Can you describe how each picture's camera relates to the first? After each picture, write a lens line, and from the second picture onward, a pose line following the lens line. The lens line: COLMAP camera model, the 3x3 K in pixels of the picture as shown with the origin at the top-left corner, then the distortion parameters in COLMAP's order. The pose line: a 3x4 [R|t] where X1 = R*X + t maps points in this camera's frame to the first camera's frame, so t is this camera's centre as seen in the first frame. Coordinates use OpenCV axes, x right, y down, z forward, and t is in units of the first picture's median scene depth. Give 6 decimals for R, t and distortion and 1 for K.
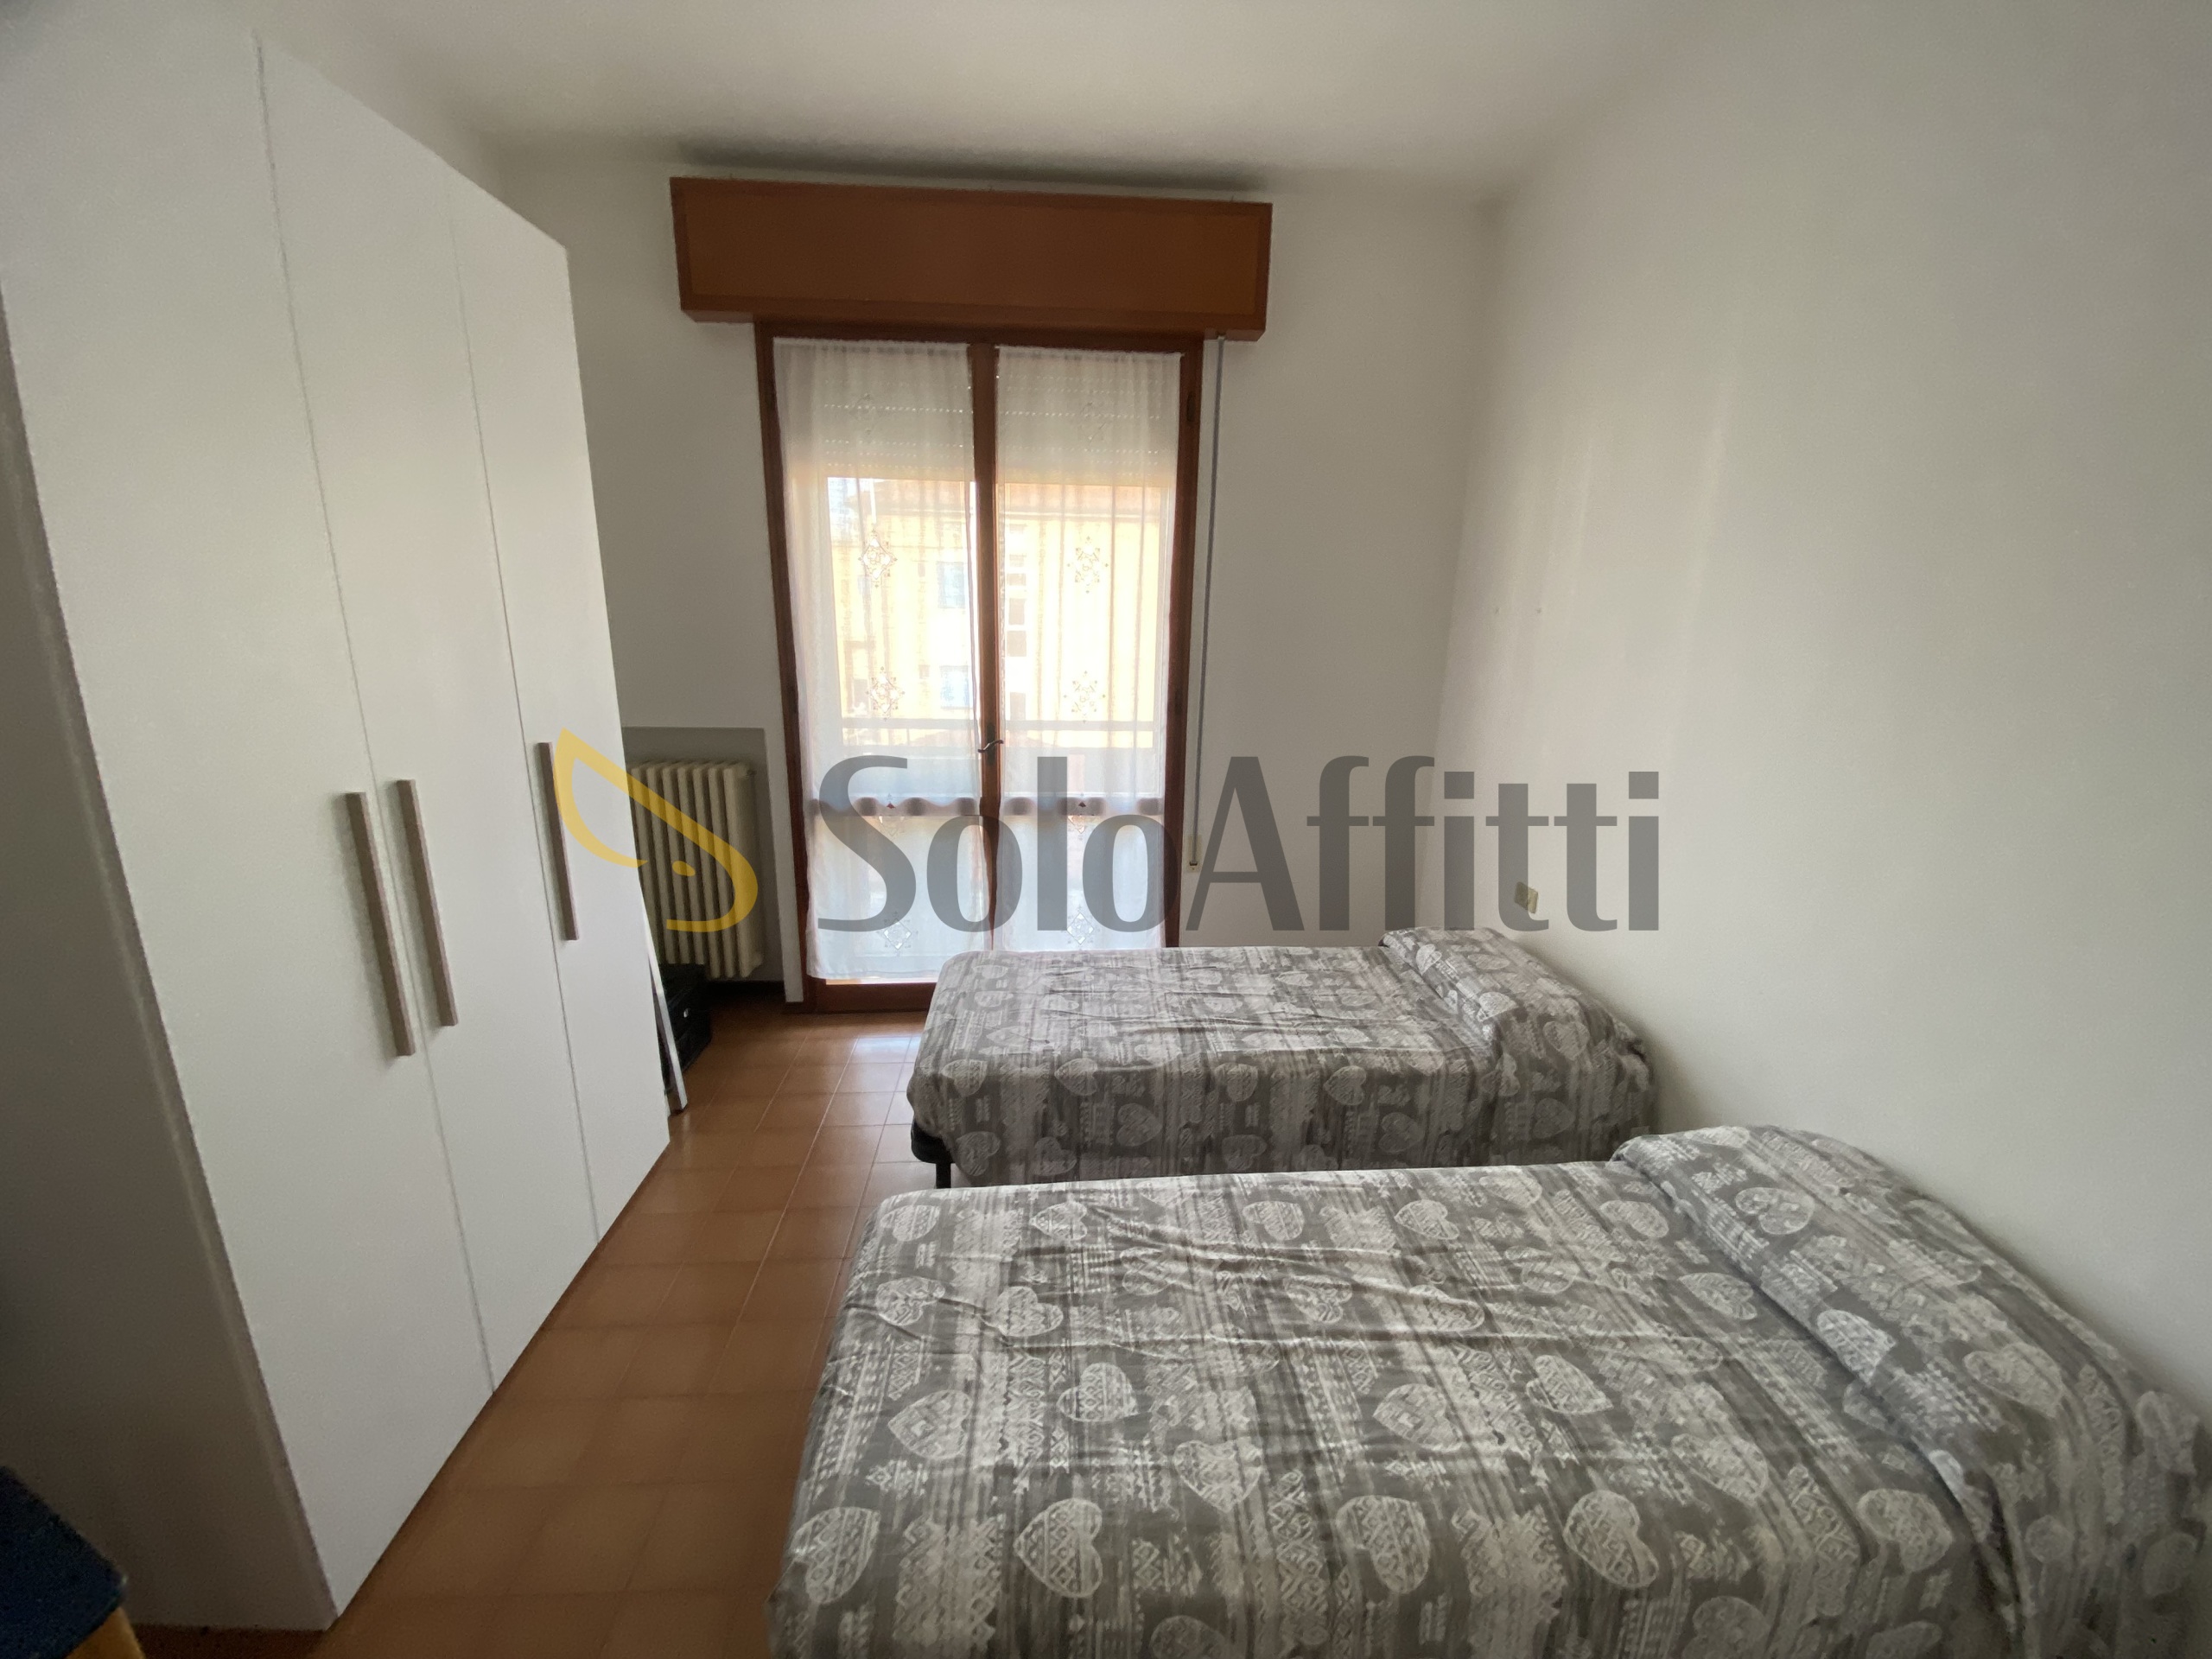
lens RADIAL K [[887.8, 0, 1082.2], [0, 887.8, 817.3], [0, 0, 1]] dist [-0.010394, -0.008188]
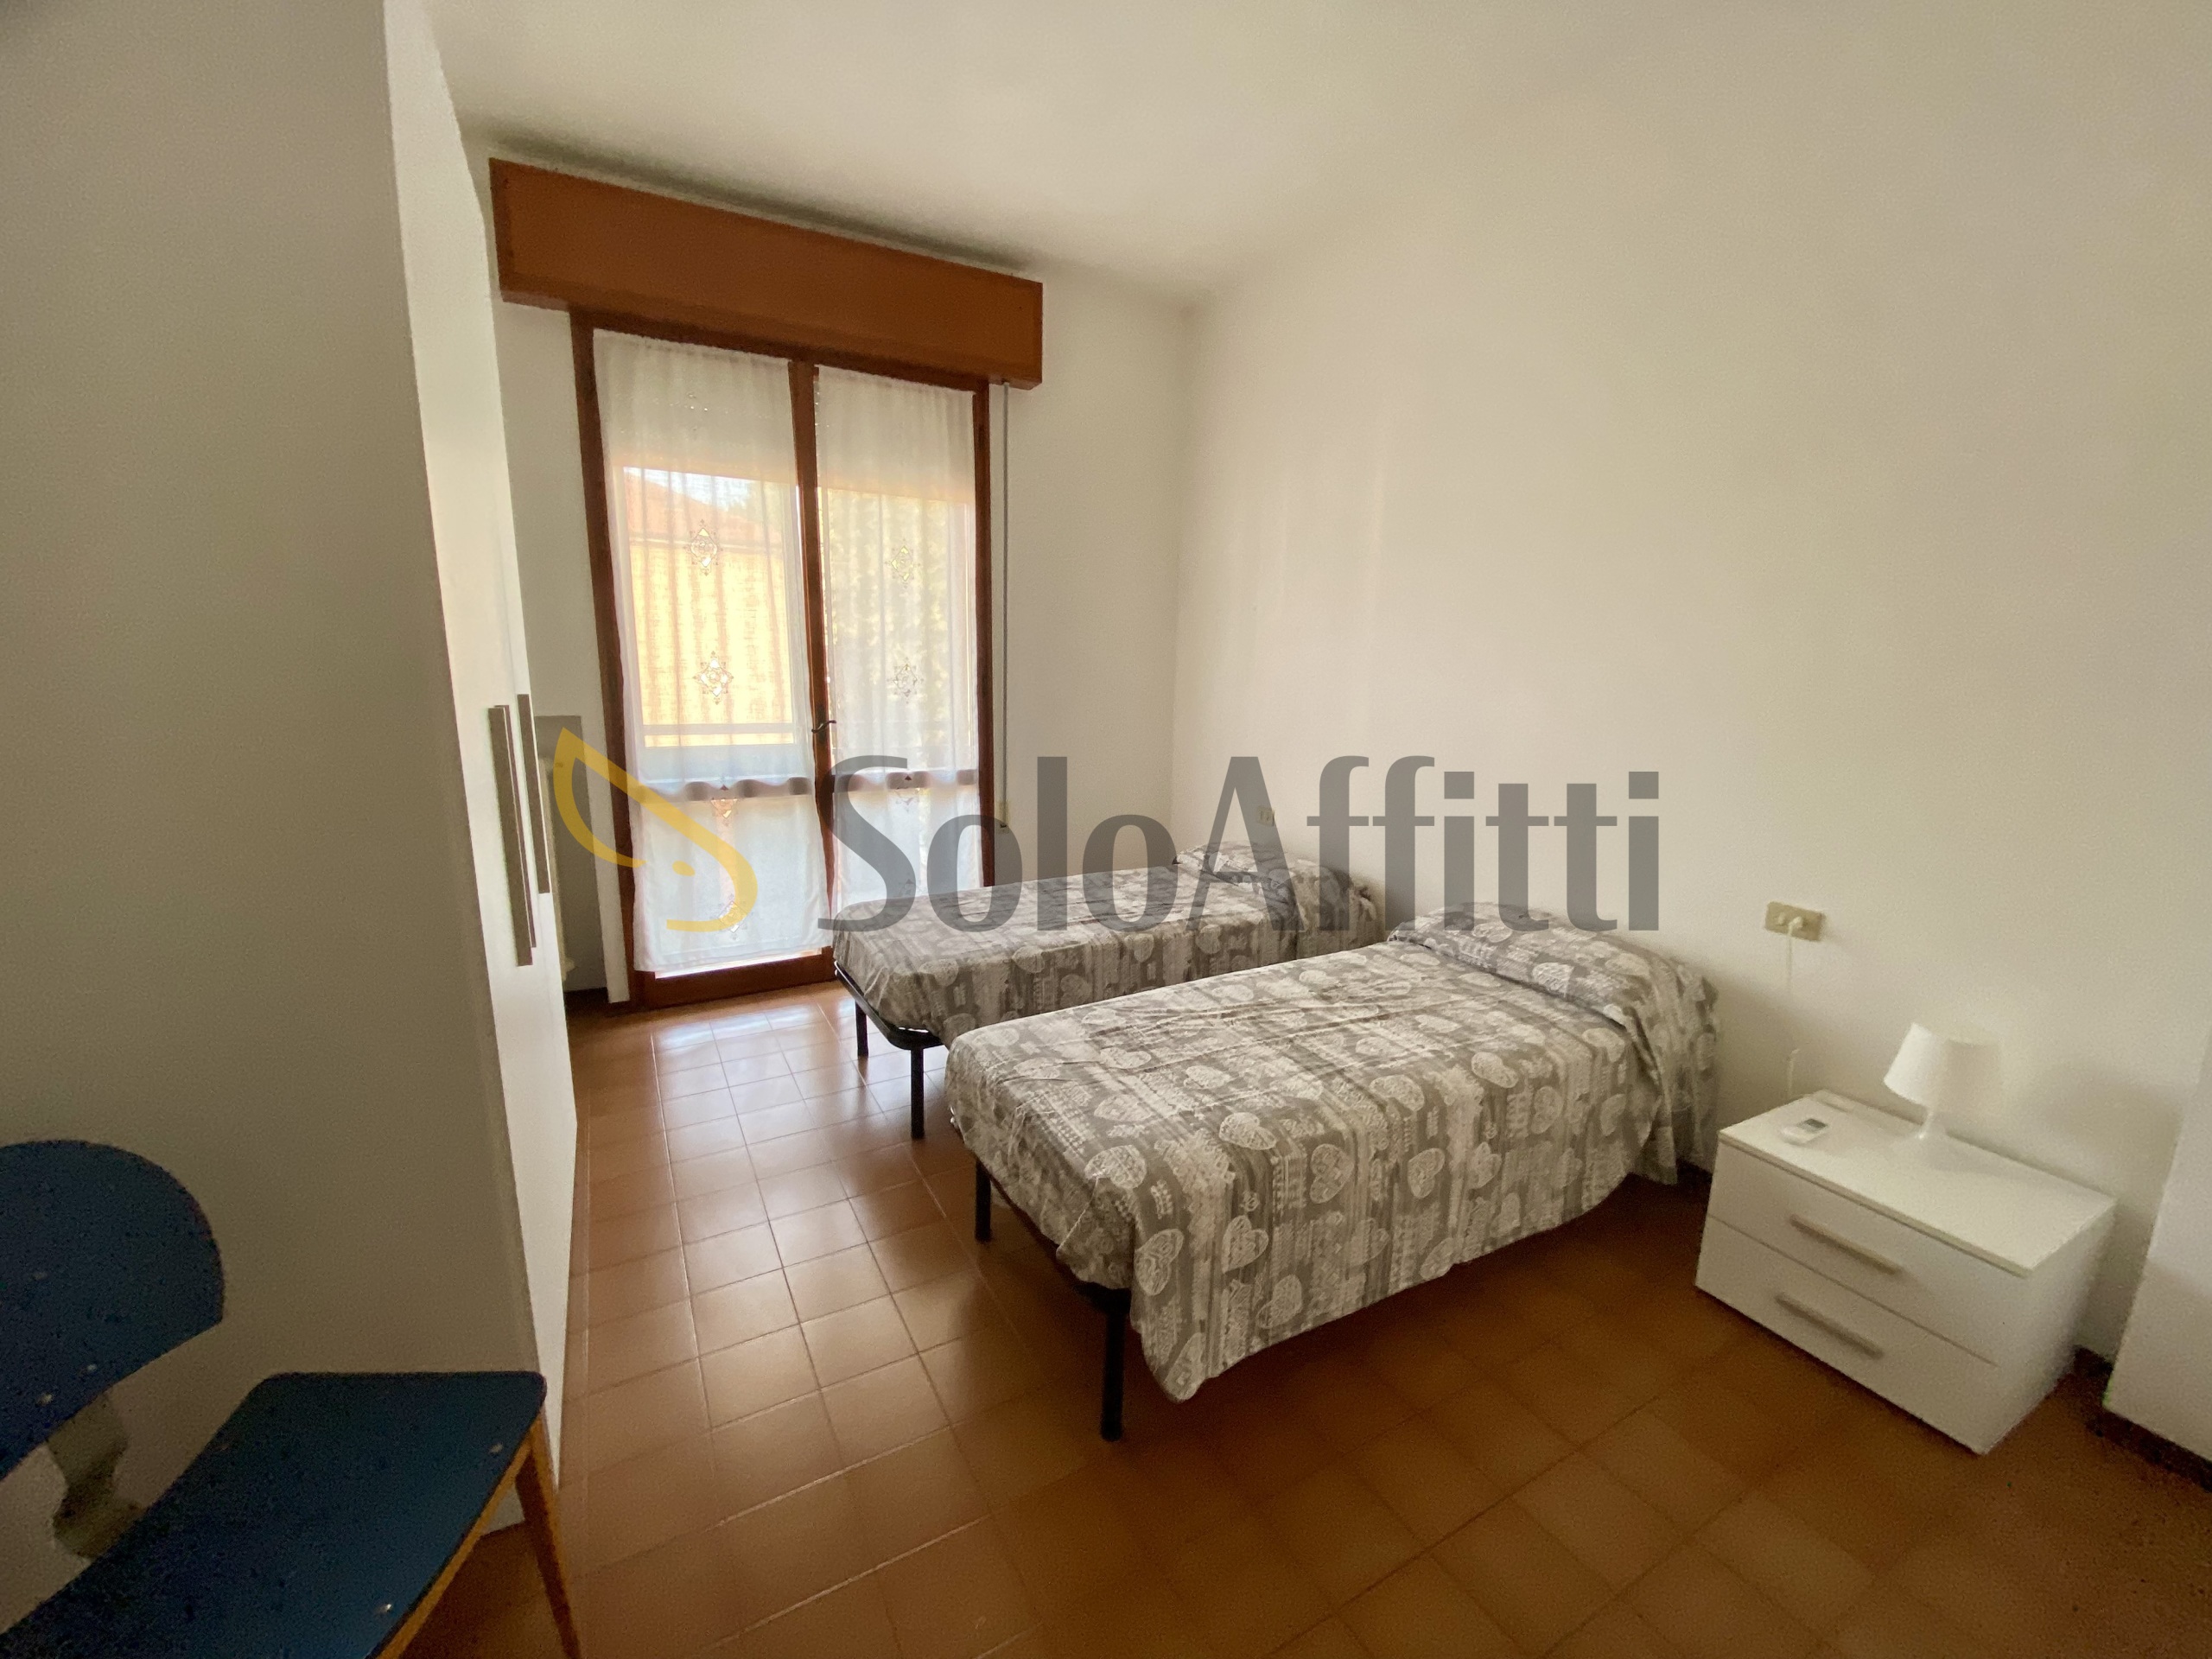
lens RADIAL K [[887.8, 0, 1087.7], [0, 887.8, 828.8], [0, 0, 1]] dist [-0.010394, -0.008188]
pose [[0.904158, -0.083163, 0.419025, -0.621532], [0.099759, 0.994852, -0.017811, 0.206690], [-0.415386, 0.057906, 0.907800, -0.239151]]
